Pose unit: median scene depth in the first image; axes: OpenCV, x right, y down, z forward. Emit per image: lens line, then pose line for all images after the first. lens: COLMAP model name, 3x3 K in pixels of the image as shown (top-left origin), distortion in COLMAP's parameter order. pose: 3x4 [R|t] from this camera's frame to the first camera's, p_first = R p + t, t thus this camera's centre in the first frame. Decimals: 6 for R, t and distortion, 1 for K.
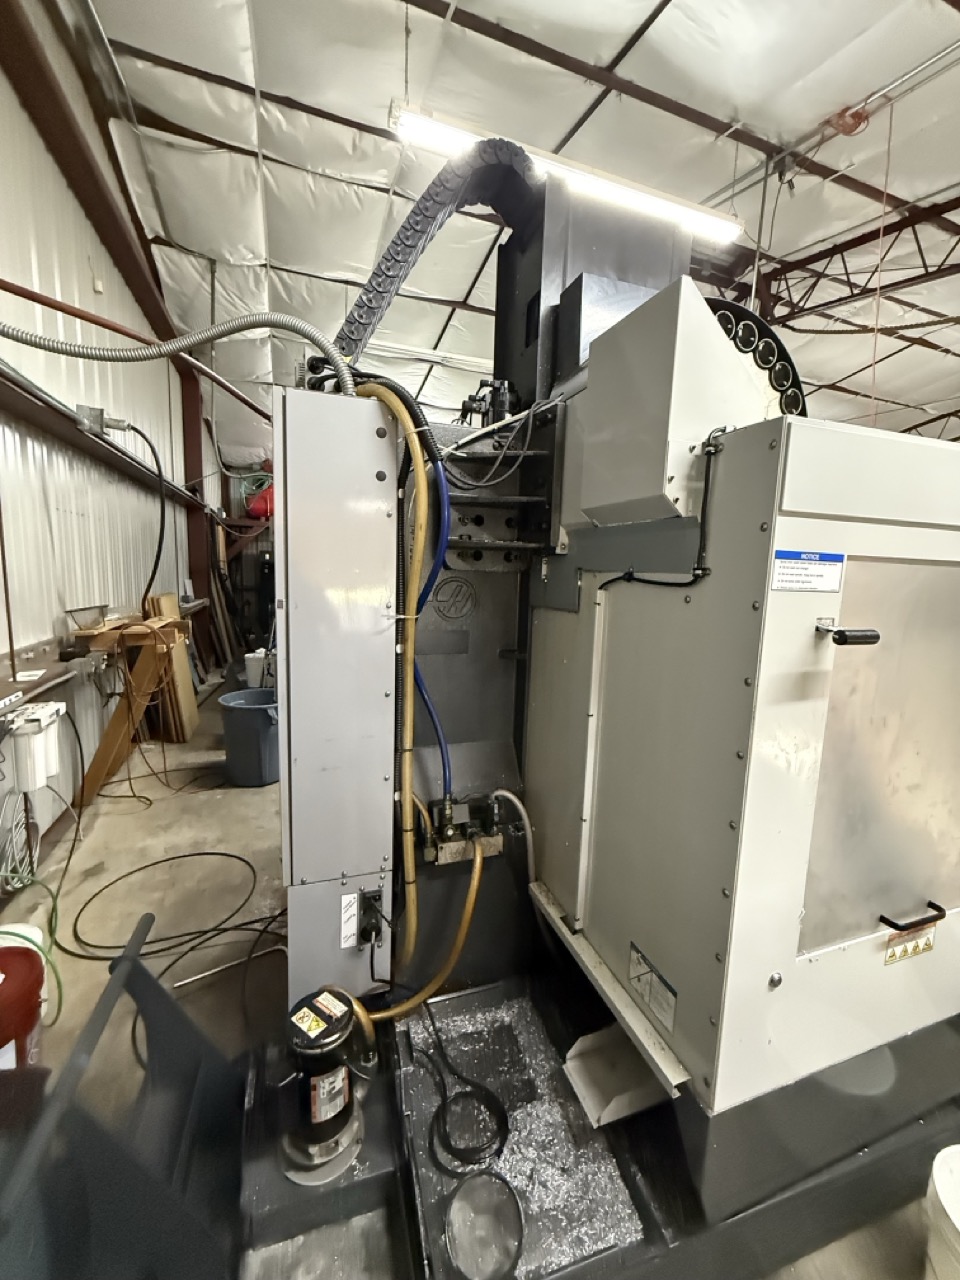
lens RADIAL K [[514.6, 0, 480.0], [0, 514.6, 640.0], [0, 0, 1]] dist [0.000611, 0.000093]
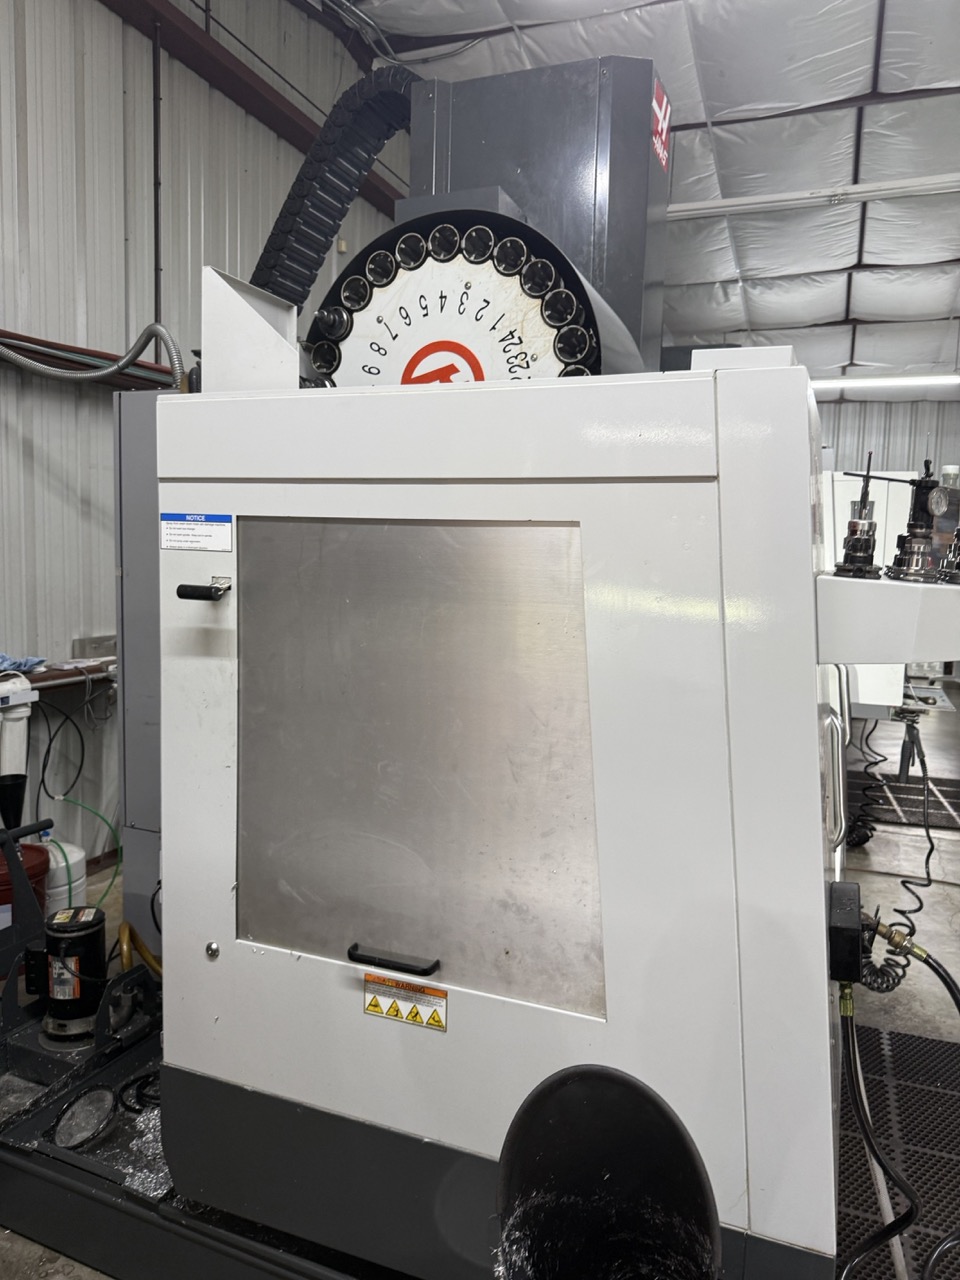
lens RADIAL K [[893.9, 0, 480.0], [0, 893.9, 640.0], [0, 0, 1]] dist [0.077761, -0.115689]
pose [[0.750591, 0.058093, -0.658208, 2.296030], [-0.092740, 0.995530, -0.017891, 0.067590], [0.654227, 0.074471, 0.752623, 0.001220]]
